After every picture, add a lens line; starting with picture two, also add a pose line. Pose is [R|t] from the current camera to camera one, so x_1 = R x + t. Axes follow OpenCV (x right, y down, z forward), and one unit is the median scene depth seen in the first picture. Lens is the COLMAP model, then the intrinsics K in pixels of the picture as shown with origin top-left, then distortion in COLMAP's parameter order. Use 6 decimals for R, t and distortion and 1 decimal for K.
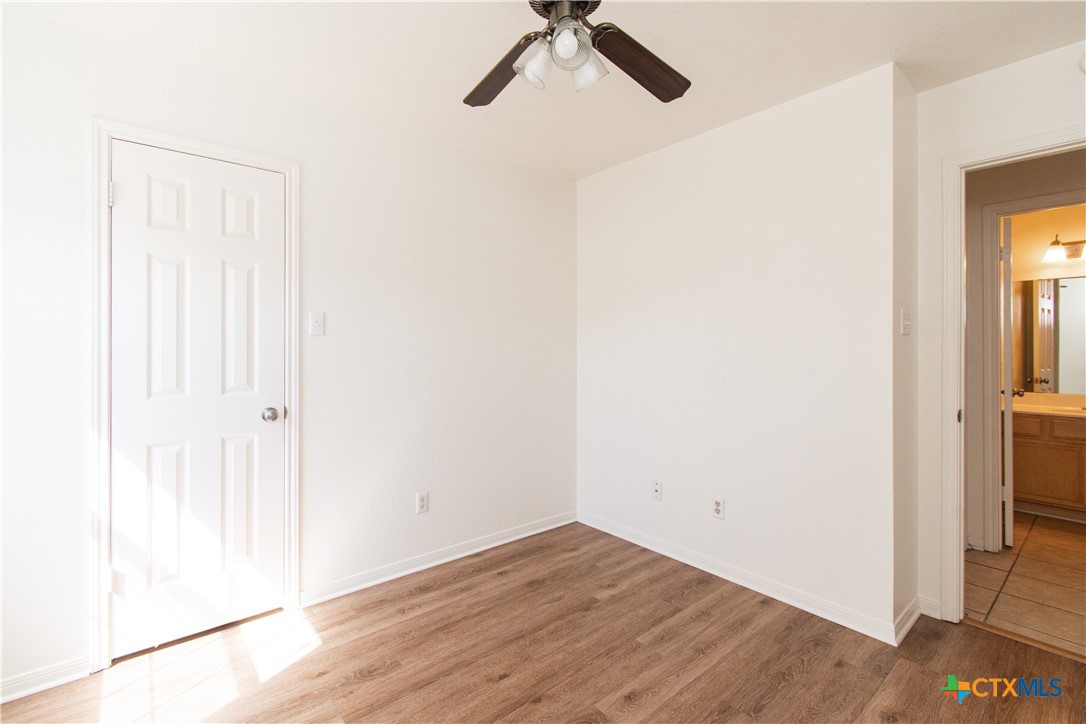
lens RADIAL K [[486.7, 0, 543.0], [0, 486.7, 352.5], [0, 0, 1]] dist [0.003586, -0.001670]
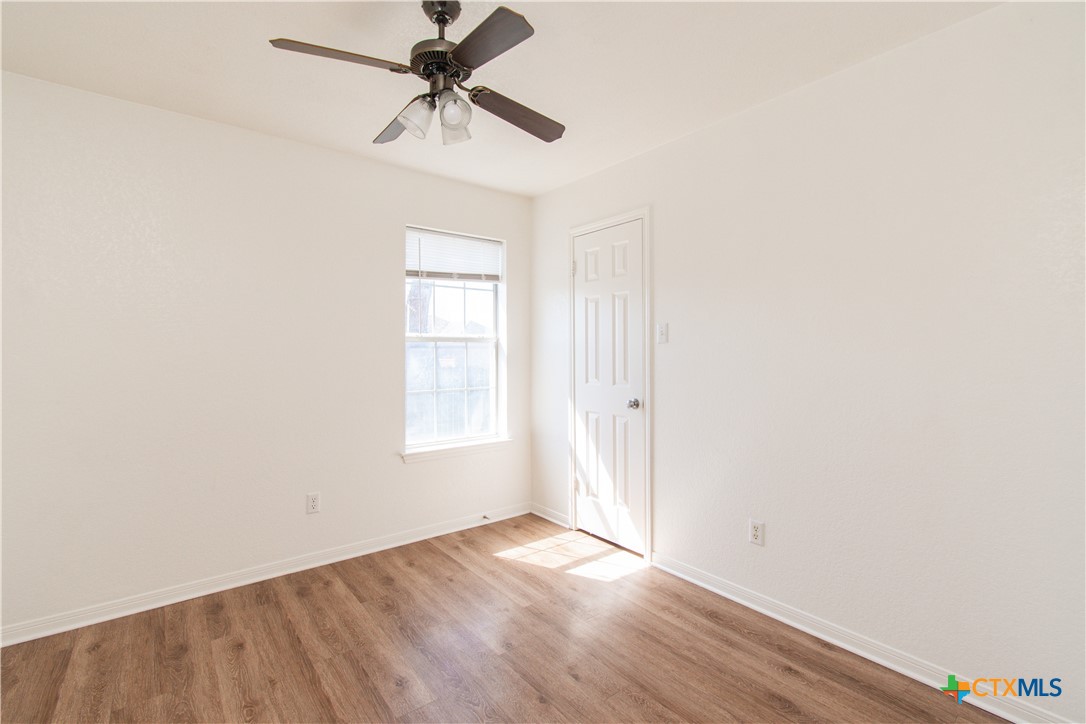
lens RADIAL K [[486.7, 0, 539.5], [0, 486.7, 355.8], [0, 0, 1]] dist [0.003586, -0.001670]
pose [[-0.044756, 0.003855, -0.998991, 0.737204], [-0.008945, 0.999951, 0.004259, -0.006311], [0.998958, 0.009127, -0.044719, 0.760278]]
